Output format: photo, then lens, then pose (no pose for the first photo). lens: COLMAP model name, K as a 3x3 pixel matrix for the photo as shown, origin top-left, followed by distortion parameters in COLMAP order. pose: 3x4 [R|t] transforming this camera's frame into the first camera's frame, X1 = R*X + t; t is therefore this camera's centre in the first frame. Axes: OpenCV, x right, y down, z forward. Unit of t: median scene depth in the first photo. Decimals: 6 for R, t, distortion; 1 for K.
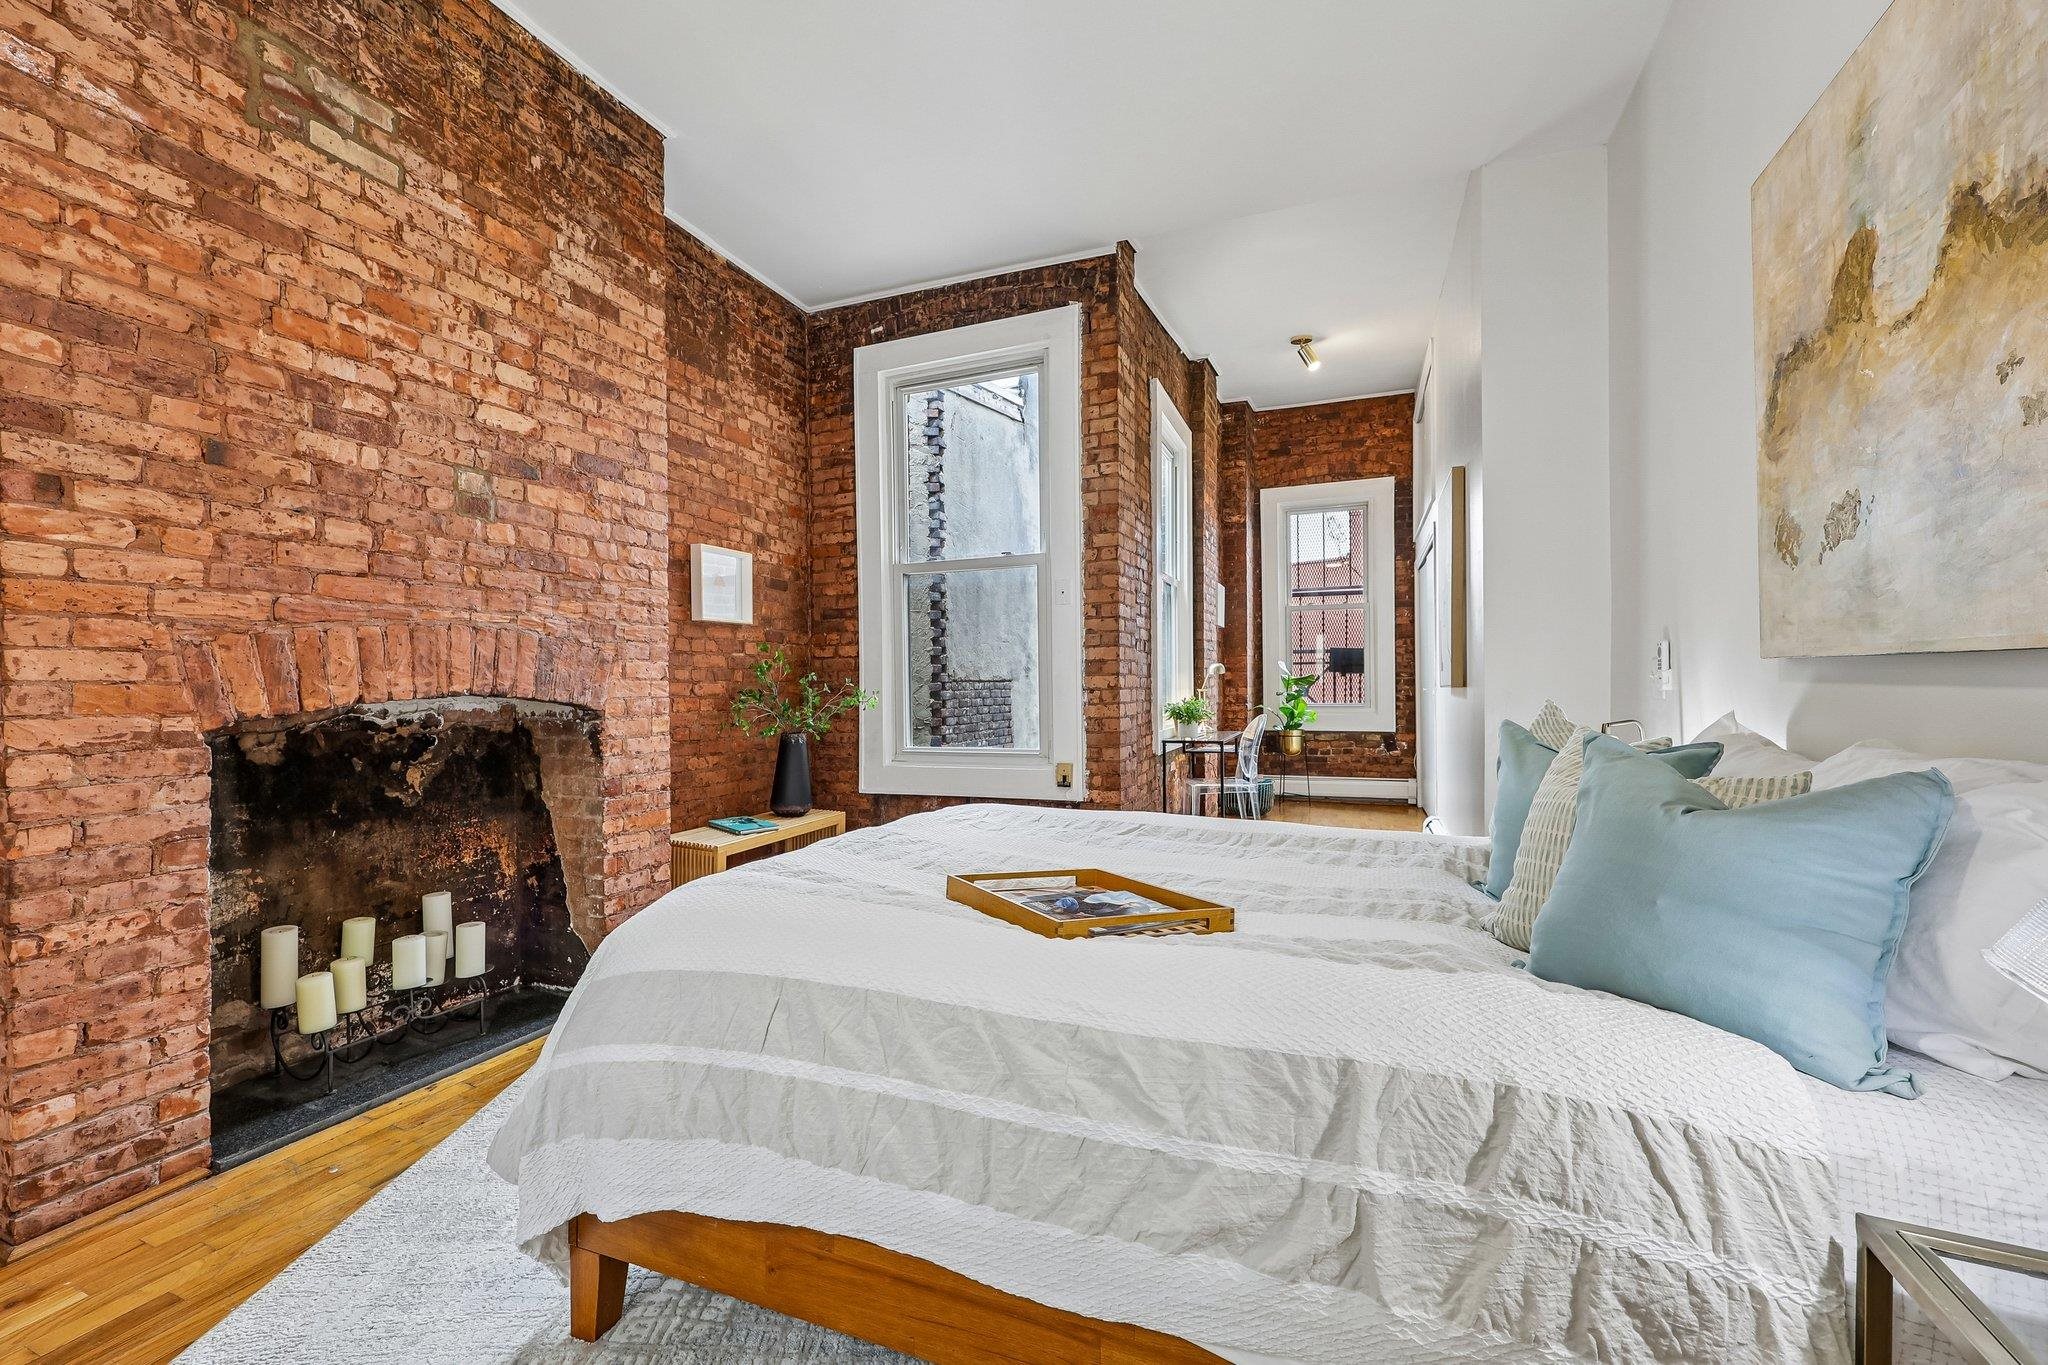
lens RADIAL K [[847.6, 0, 1020.3], [0, 847.6, 691.7], [0, 0, 1]] dist [0.004969, 0.000420]
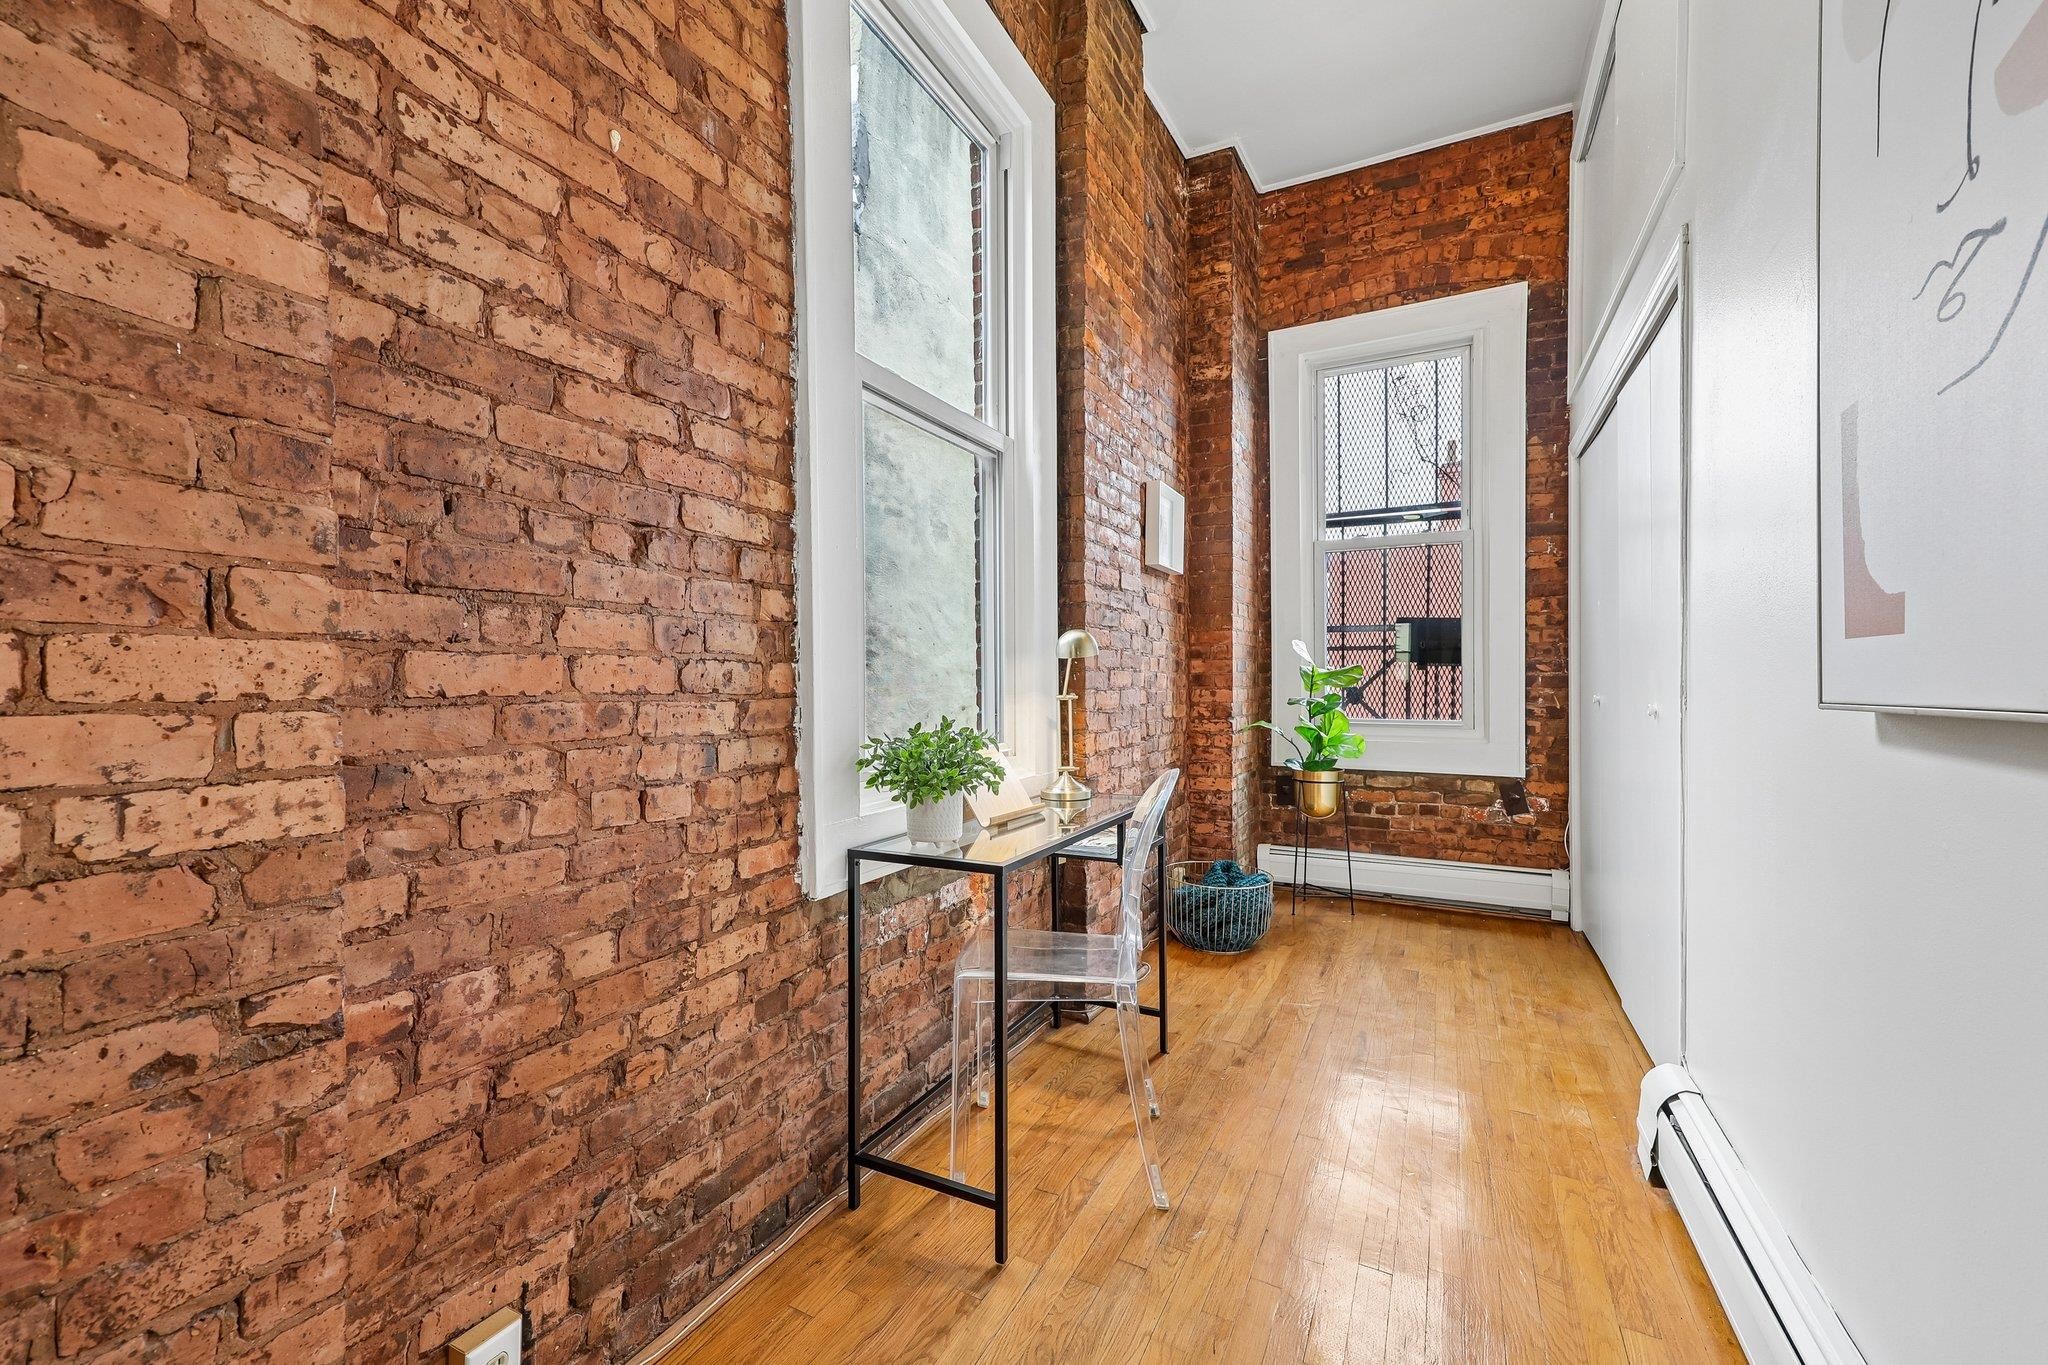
lens RADIAL K [[825.4, 0, 1016.6], [0, 825.4, 687.8], [0, 0, 1]] dist [0.007965, 0.000036]
pose [[0.995683, 0.008379, -0.092440, 0.307868], [-0.008593, 0.999961, -0.001909, -0.006668], [0.092420, 0.002695, 0.995716, 0.802450]]
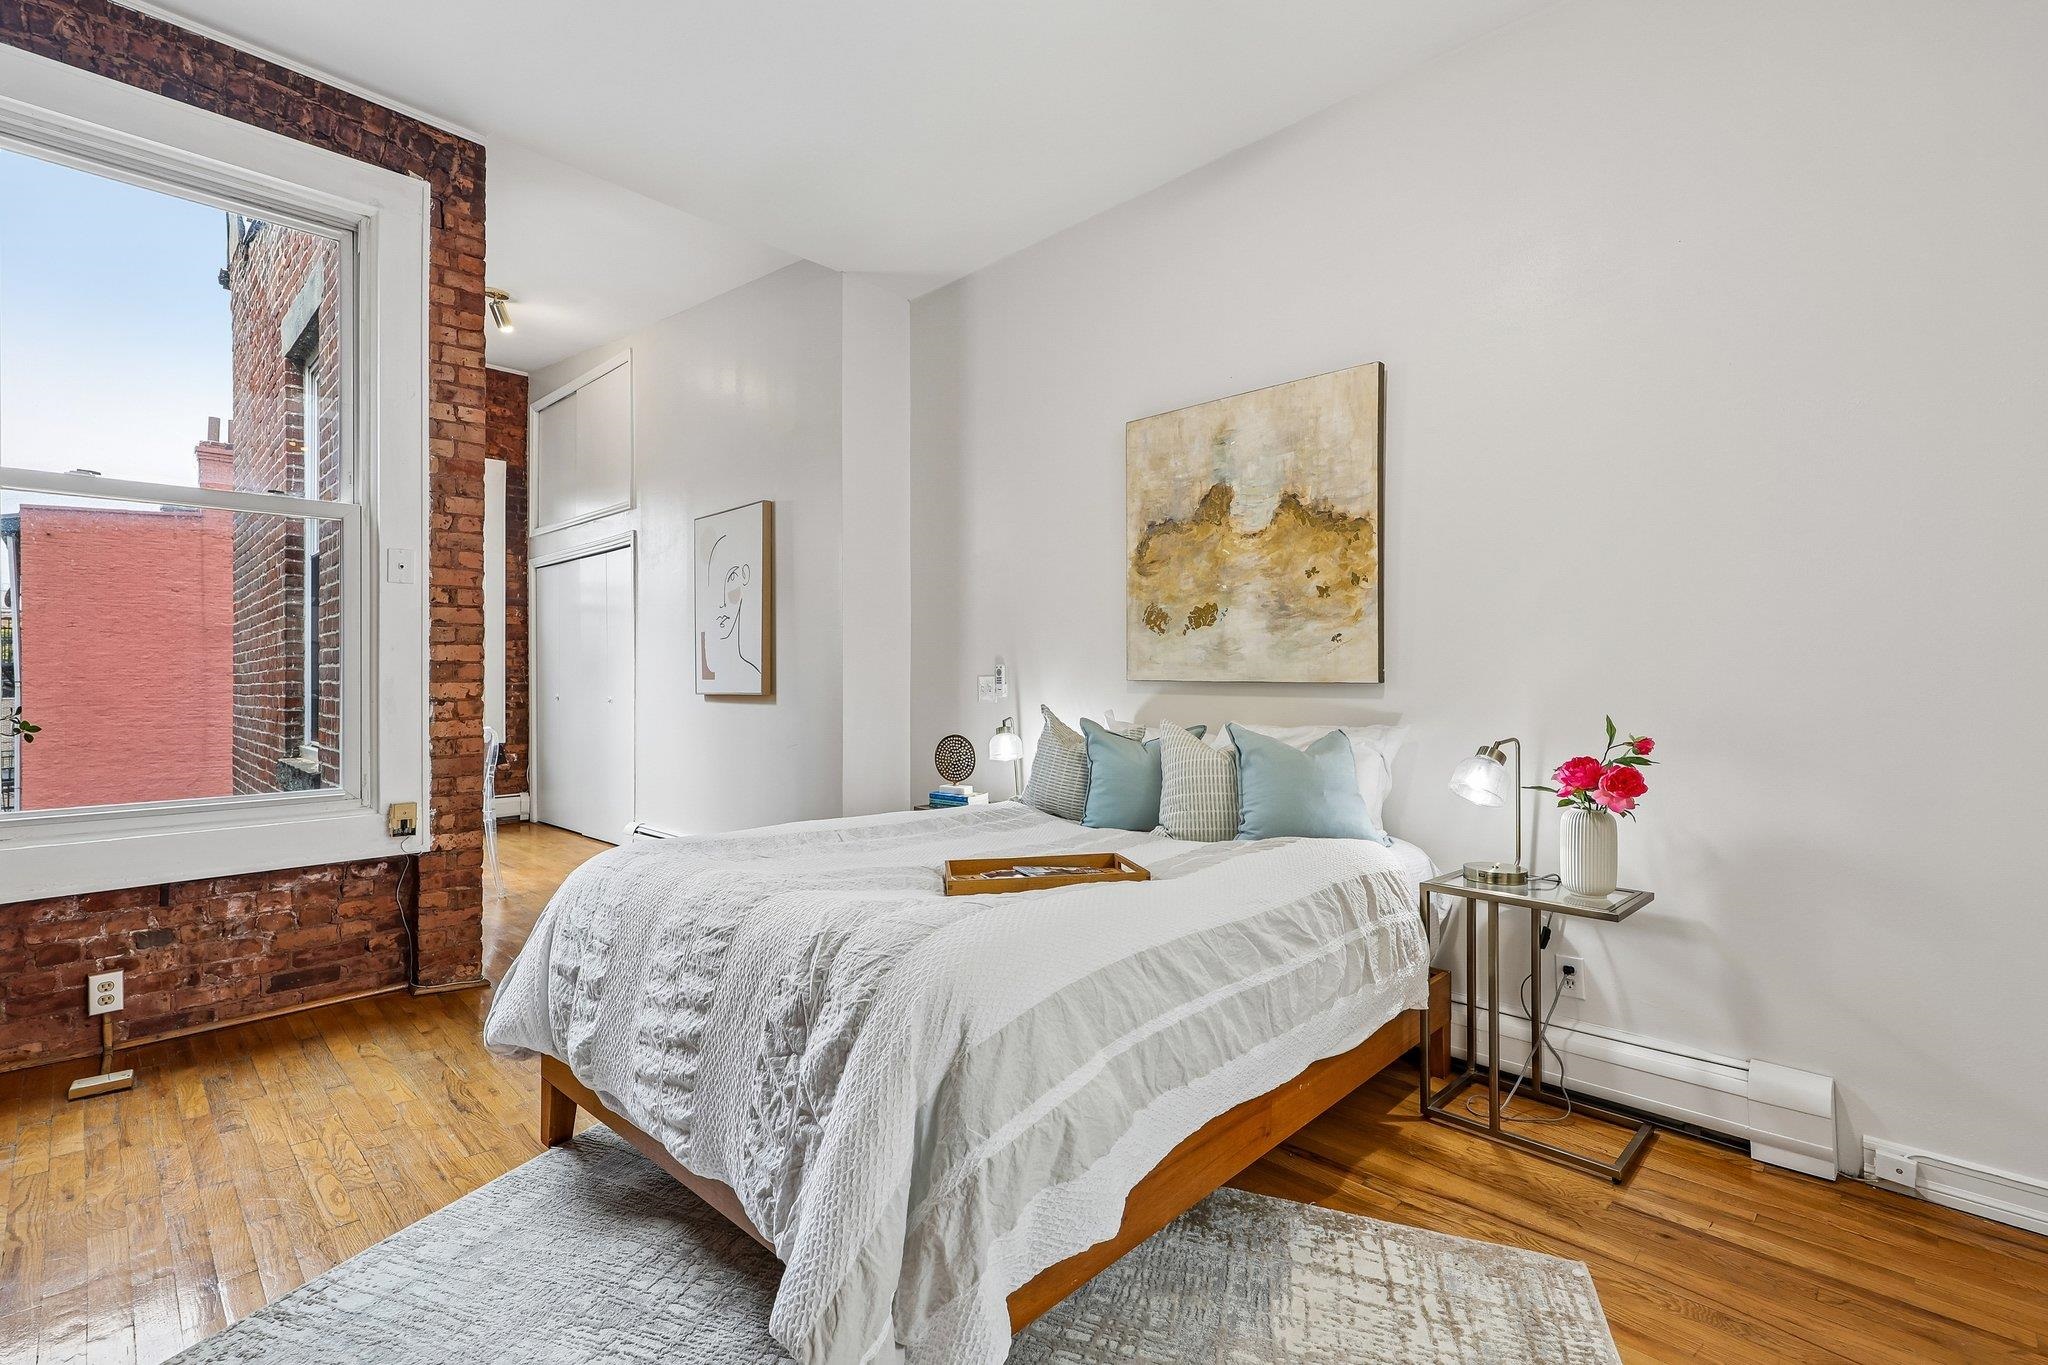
lens RADIAL K [[916.9, 0, 1029.1], [0, 916.9, 679.6], [0, 0, 1]] dist [0.010125, 0.000236]
pose [[0.377223, 0.010472, 0.926063, -0.437980], [0.005507, 0.999893, -0.013550, -0.006619], [-0.926106, 0.010211, 0.377125, 0.191919]]
